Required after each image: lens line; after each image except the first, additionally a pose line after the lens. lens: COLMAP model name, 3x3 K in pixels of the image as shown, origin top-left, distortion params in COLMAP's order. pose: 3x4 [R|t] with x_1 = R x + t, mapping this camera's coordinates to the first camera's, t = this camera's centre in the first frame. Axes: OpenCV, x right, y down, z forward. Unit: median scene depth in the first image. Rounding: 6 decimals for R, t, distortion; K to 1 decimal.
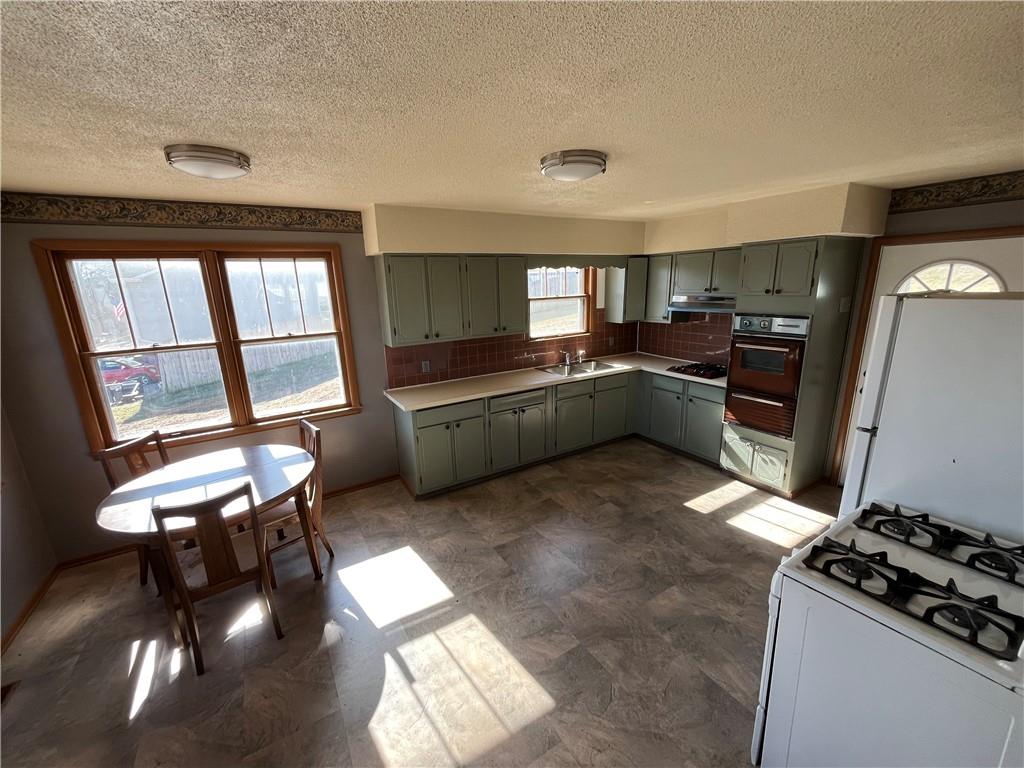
lens RADIAL K [[411.9, 0, 509.7], [0, 411.9, 385.5], [0, 0, 1]] dist [-0.002210, 0.000000]
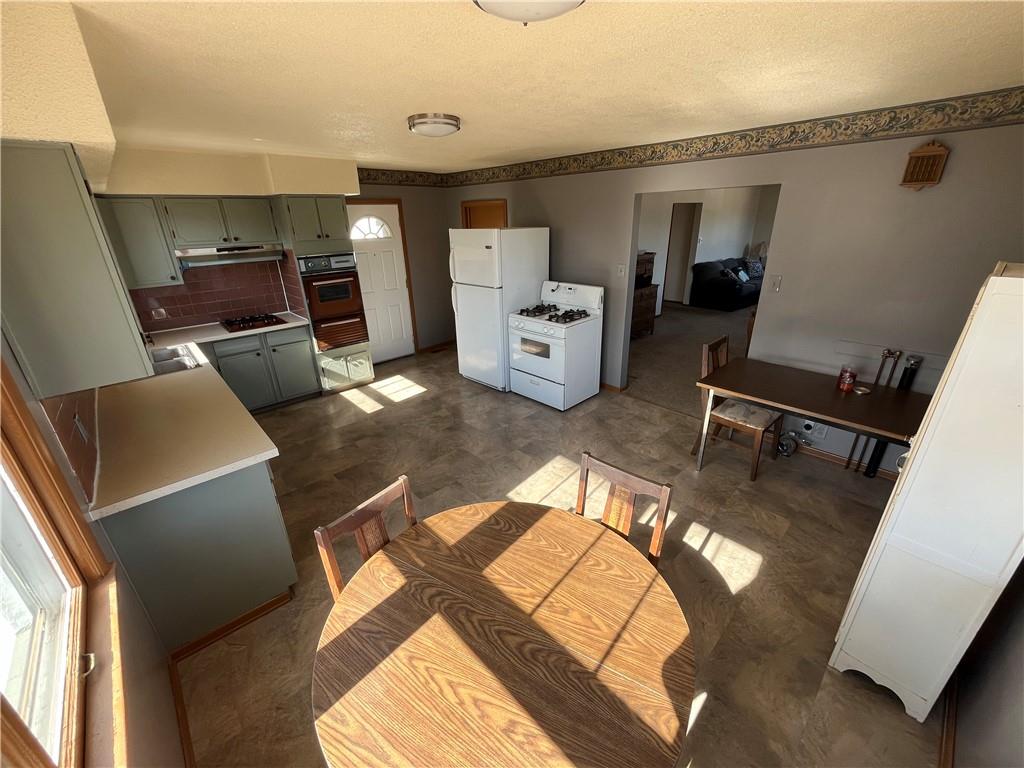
lens RADIAL K [[411.9, 0, 509.7], [0, 411.9, 385.5], [0, 0, 1]] dist [-0.002210, 0.000000]
pose [[-0.203923, -0.339883, 0.918093, -0.774561], [0.266488, 0.883115, 0.386125, -0.150472], [-0.942019, 0.323401, -0.089513, 0.682990]]
